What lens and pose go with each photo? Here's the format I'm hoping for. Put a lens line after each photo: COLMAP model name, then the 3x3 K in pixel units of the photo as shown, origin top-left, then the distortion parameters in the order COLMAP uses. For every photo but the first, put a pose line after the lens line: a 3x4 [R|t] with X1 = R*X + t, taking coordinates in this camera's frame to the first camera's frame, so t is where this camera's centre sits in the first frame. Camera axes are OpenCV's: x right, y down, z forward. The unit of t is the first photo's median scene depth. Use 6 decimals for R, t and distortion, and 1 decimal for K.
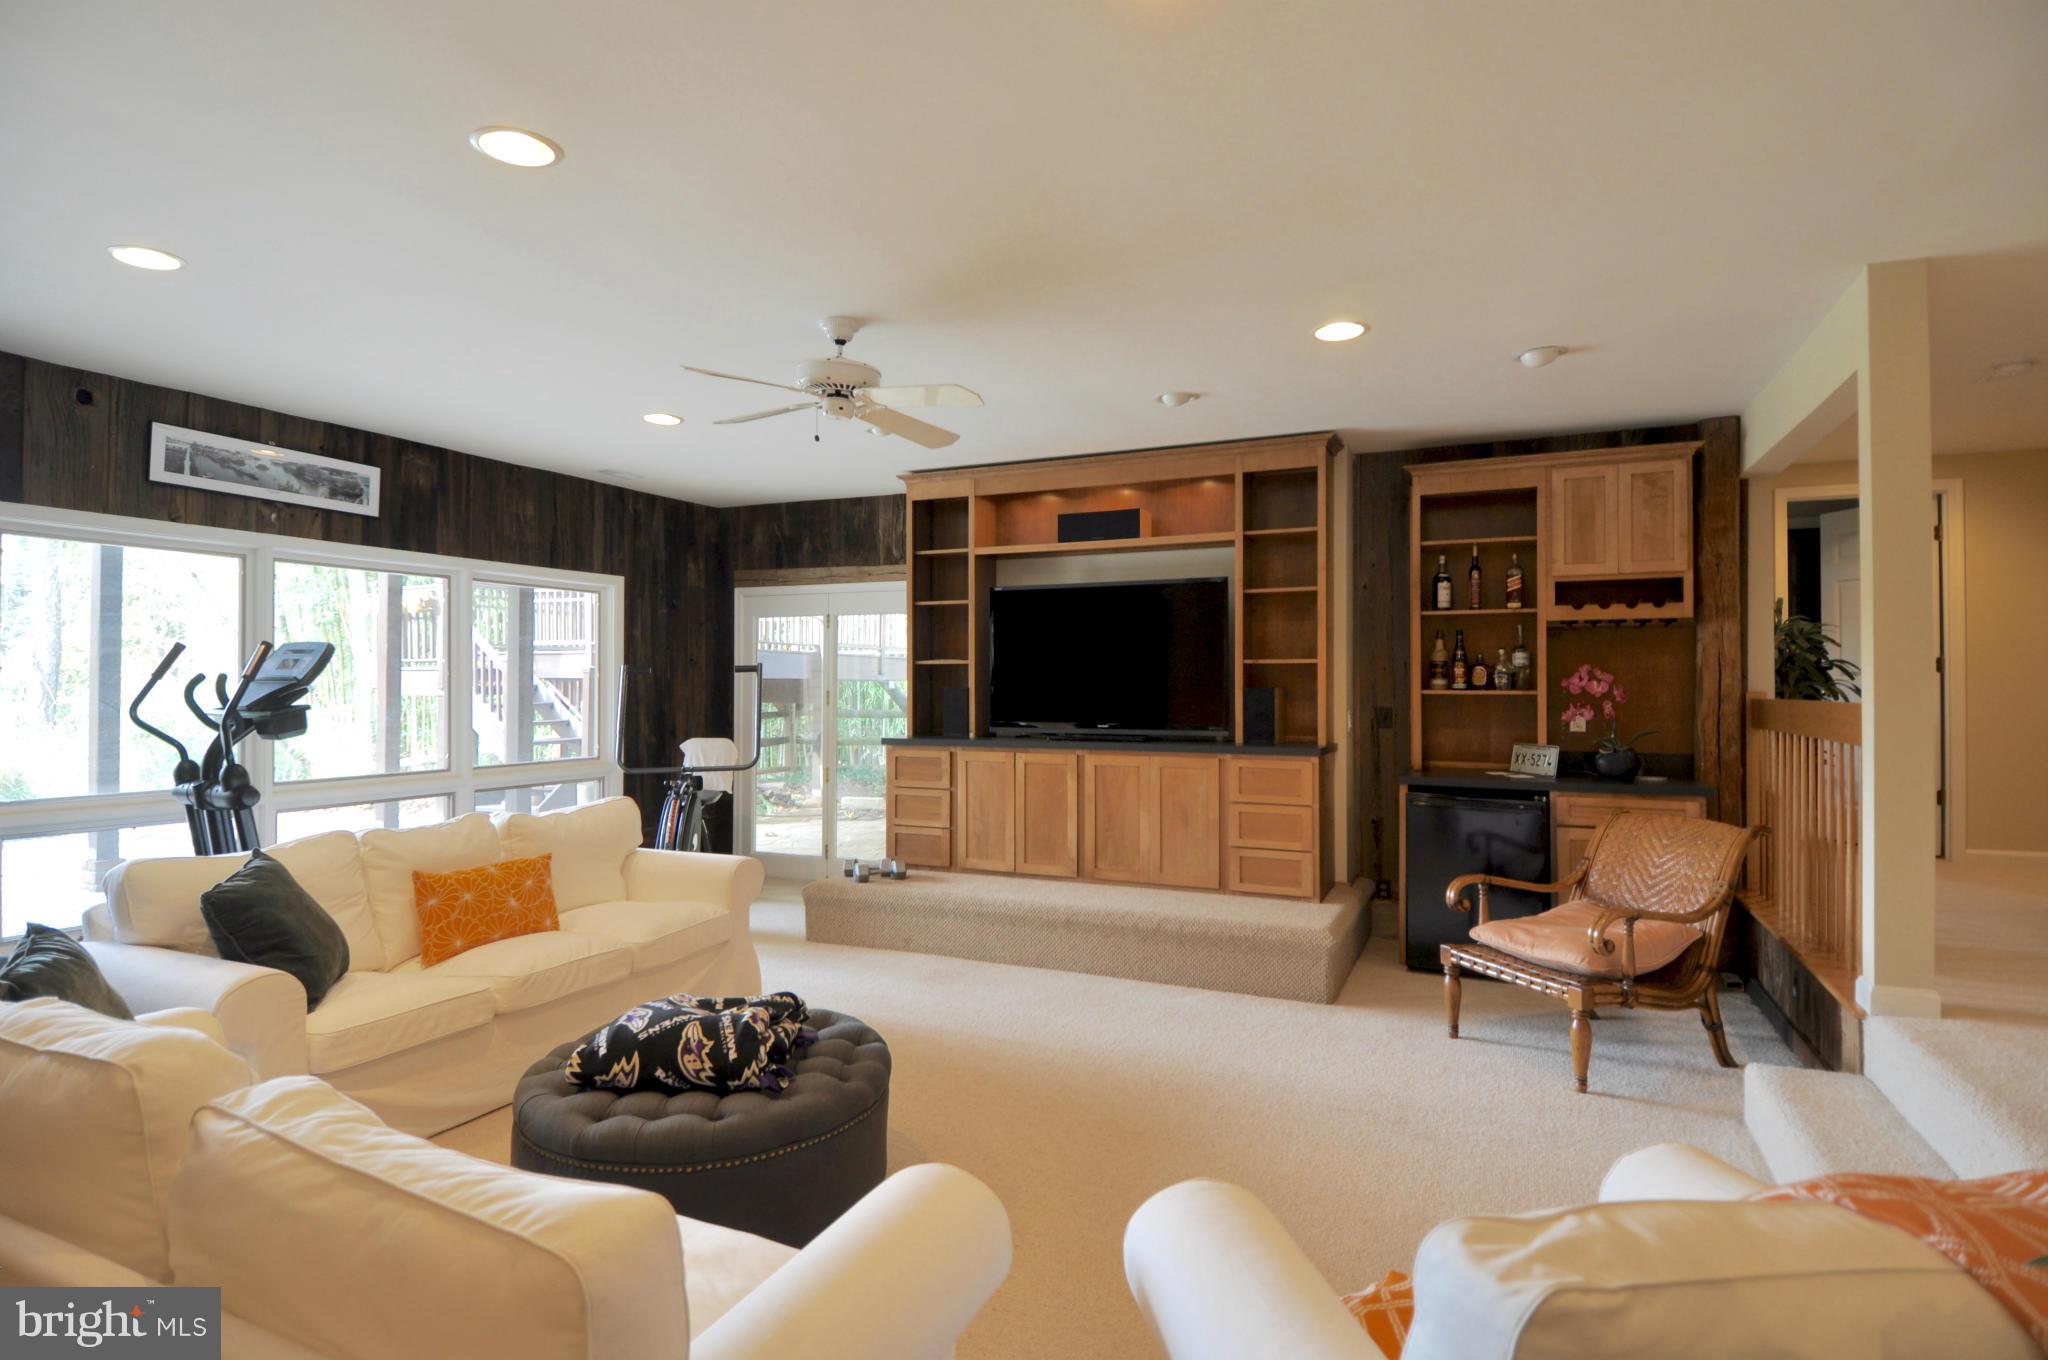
lens RADIAL K [[1057.2, 0, 1027.2], [0, 1057.2, 684.2], [0, 0, 1]] dist [-0.005870, -0.001528]
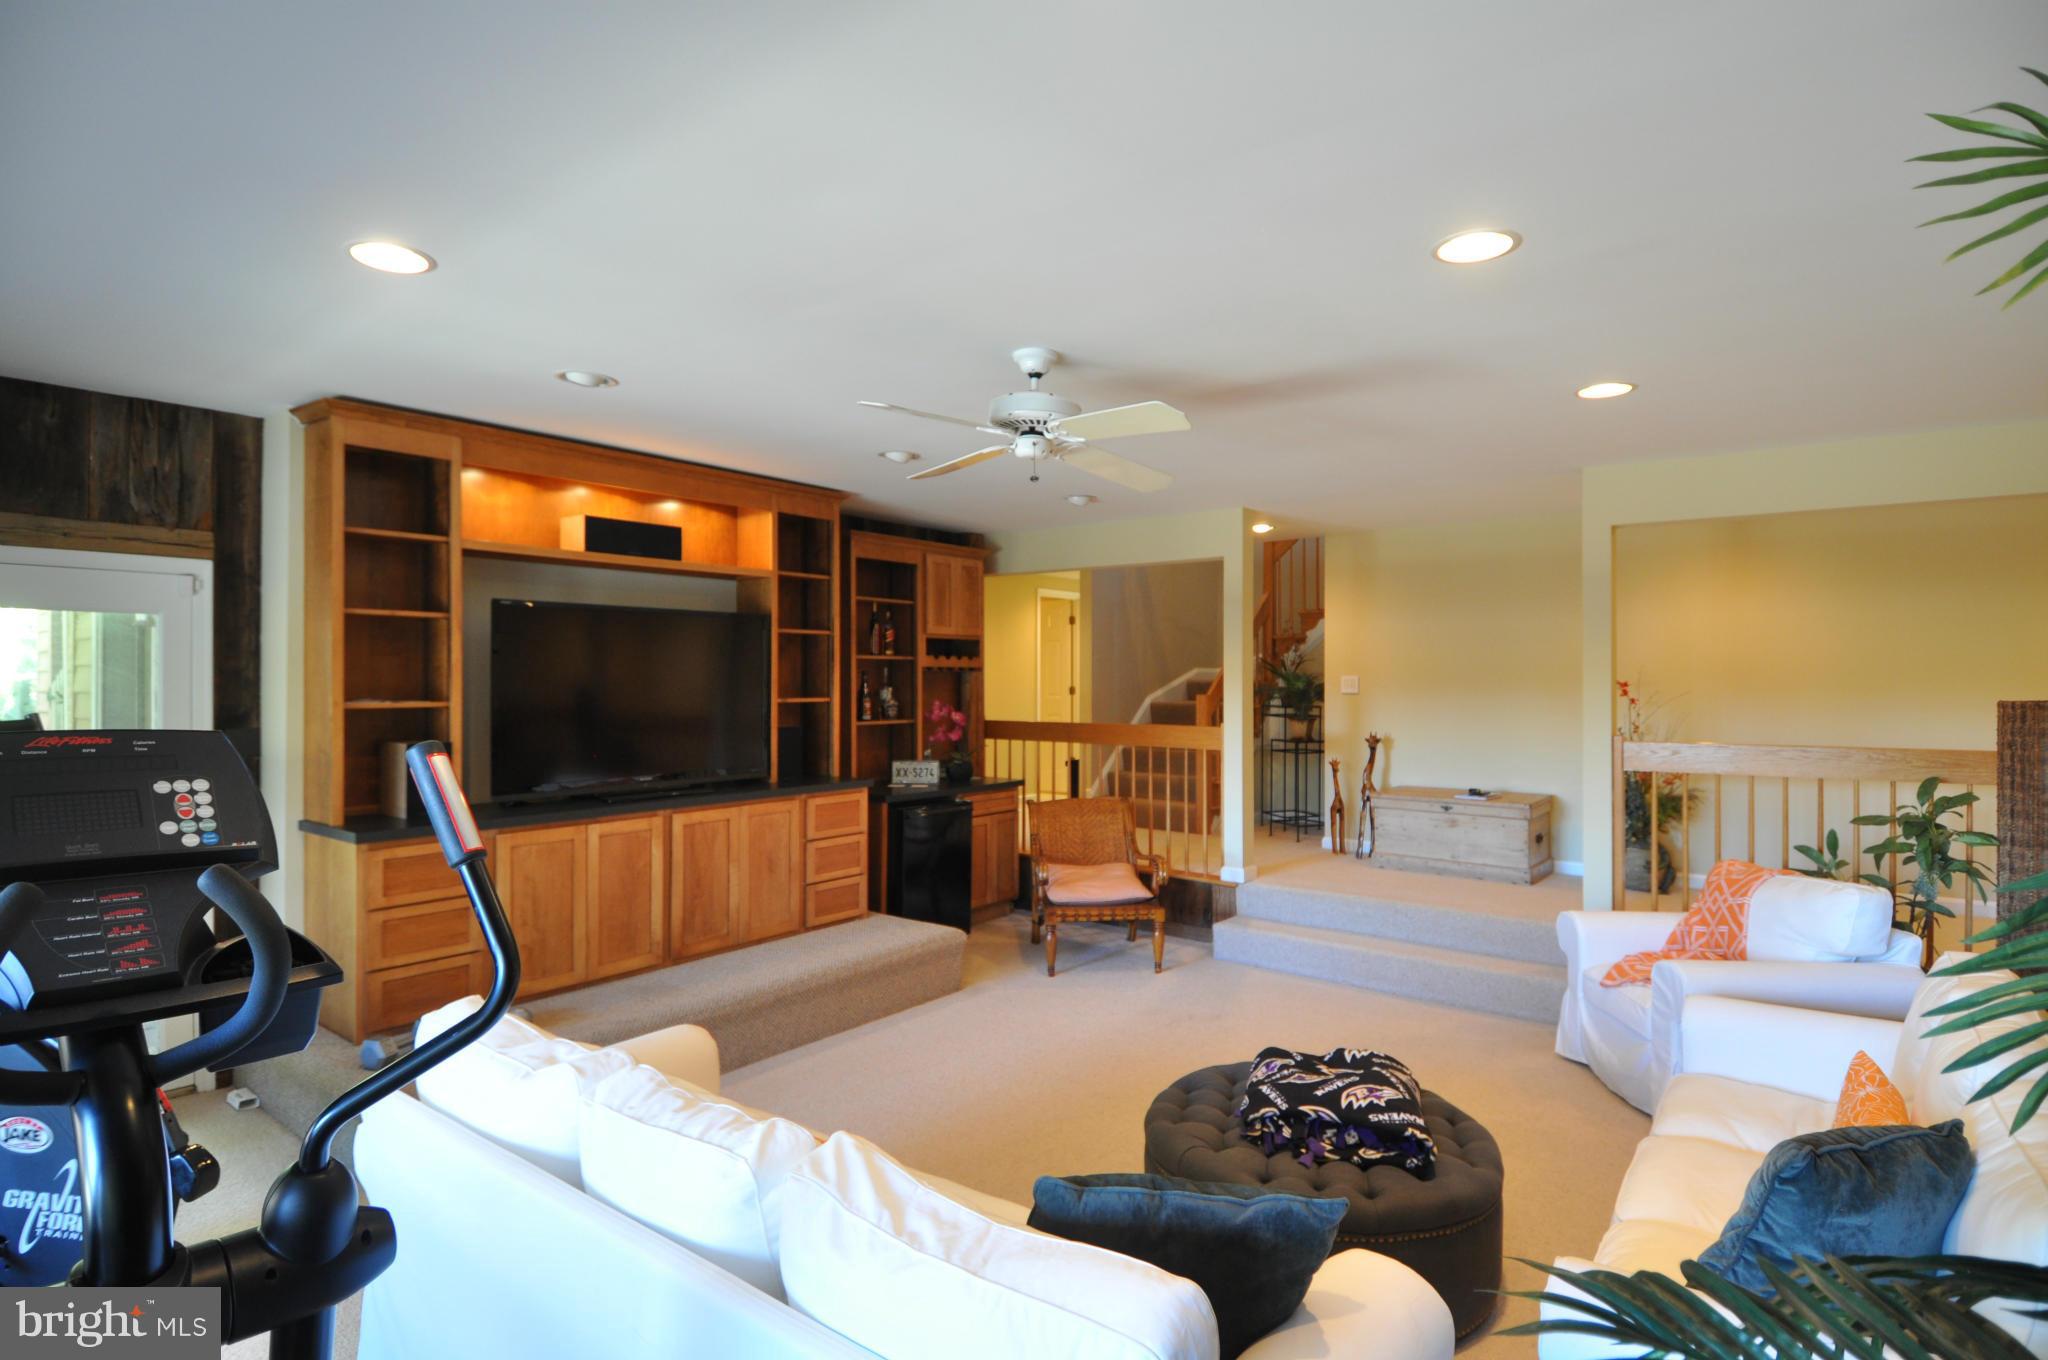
lens RADIAL K [[1057.2, 0, 1021.2], [0, 1057.2, 676.4], [0, 0, 1]] dist [-0.005870, -0.001528]
pose [[0.217627, 0.000555, 0.976032, -0.755586], [-0.002152, 0.999998, -0.000089, -0.046953], [-0.976030, -0.002081, 0.217628, 0.576202]]
